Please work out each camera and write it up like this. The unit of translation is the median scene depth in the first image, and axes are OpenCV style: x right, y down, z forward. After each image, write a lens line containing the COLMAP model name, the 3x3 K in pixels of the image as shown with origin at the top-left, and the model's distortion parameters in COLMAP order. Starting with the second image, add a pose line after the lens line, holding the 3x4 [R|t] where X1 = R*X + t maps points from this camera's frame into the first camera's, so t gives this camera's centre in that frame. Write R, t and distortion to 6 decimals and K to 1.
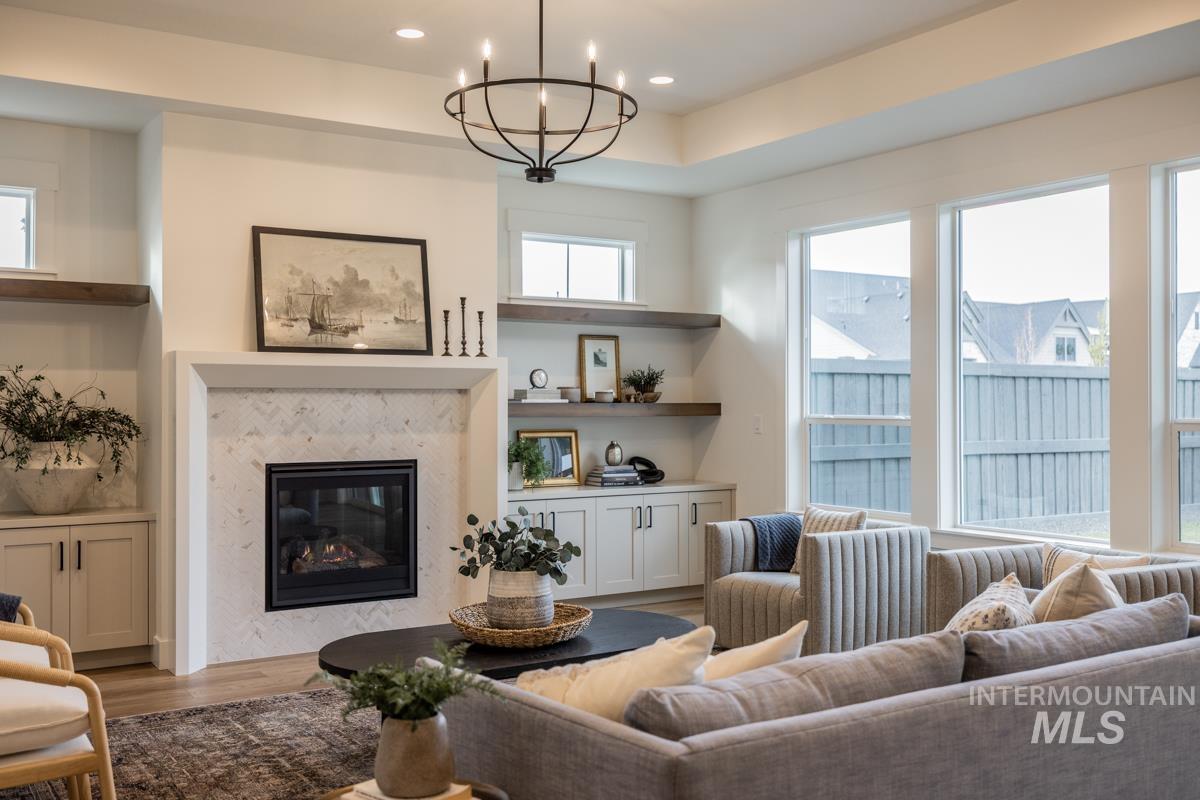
lens RADIAL K [[1247.0, 0, 644.2], [0, 1247.0, 394.5], [0, 0, 1]] dist [0.014942, 0.000000]
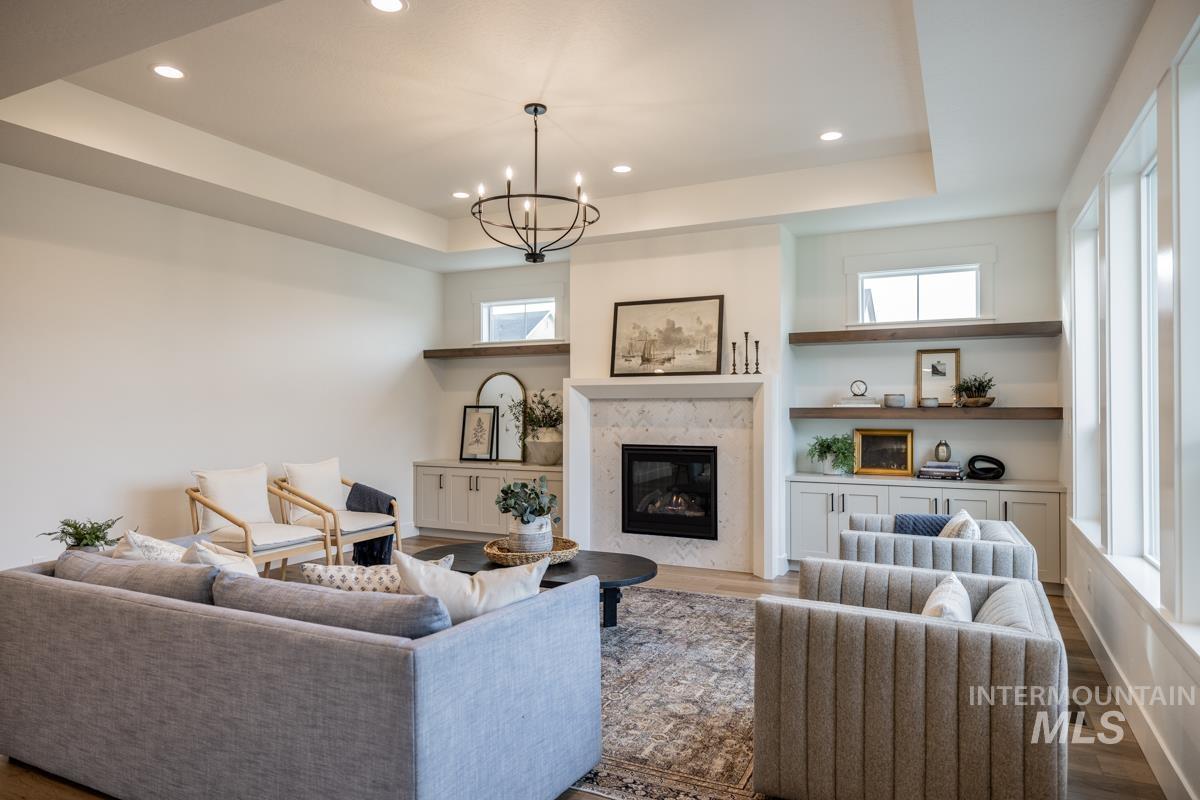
lens RADIAL K [[769.8, 0, 577.9], [0, 769.8, 408.5], [0, 0, 1]] dist [0.003881, 0.001940]
pose [[0.466331, 0.001139, -0.884609, 0.542818], [0.006575, 0.999967, 0.004753, 0.002578], [0.884586, -0.008033, 0.466308, 0.439103]]
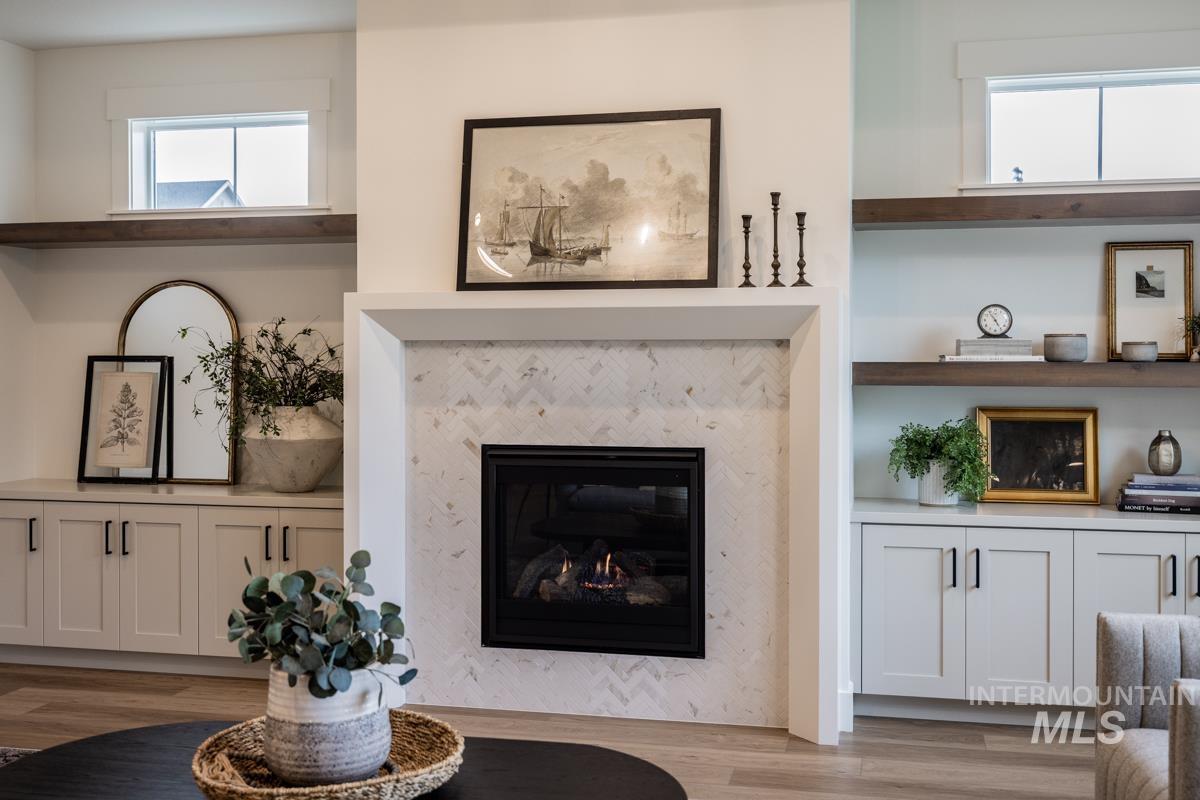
lens RADIAL K [[1282.8, 0, 584.7], [0, 1282.8, 380.0], [0, 0, 1]] dist [0.013051, 0.000000]
pose [[0.667282, 0.012382, -0.744703, 0.276926], [0.003751, 0.999793, 0.019985, 0.002812], [0.744796, -0.016129, 0.667097, 0.510048]]
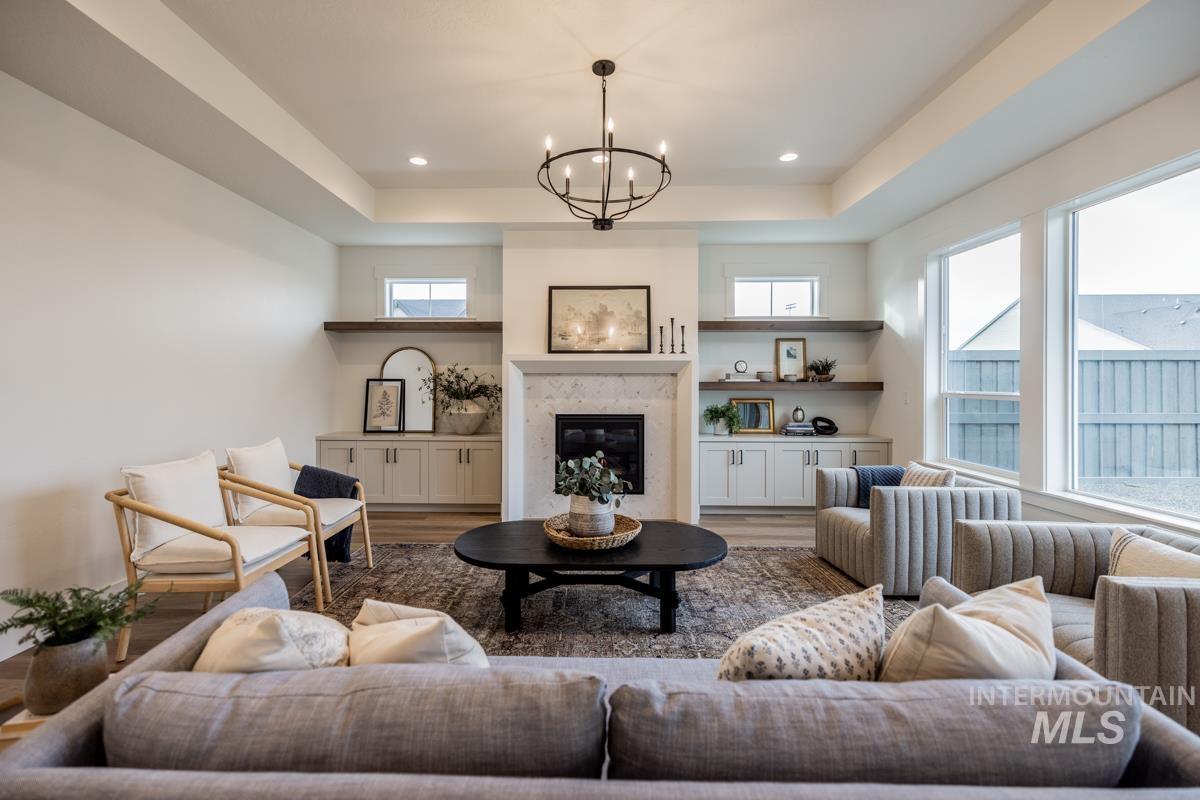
lens RADIAL K [[553.8, 0, 577.3], [0, 553.8, 385.9], [0, 0, 1]] dist [0.004893, -0.000659]
pose [[0.806540, 0.006686, -0.591141, 0.194546], [0.001502, 0.999910, 0.013359, 0.002742], [0.591177, -0.011662, 0.806458, 0.335056]]
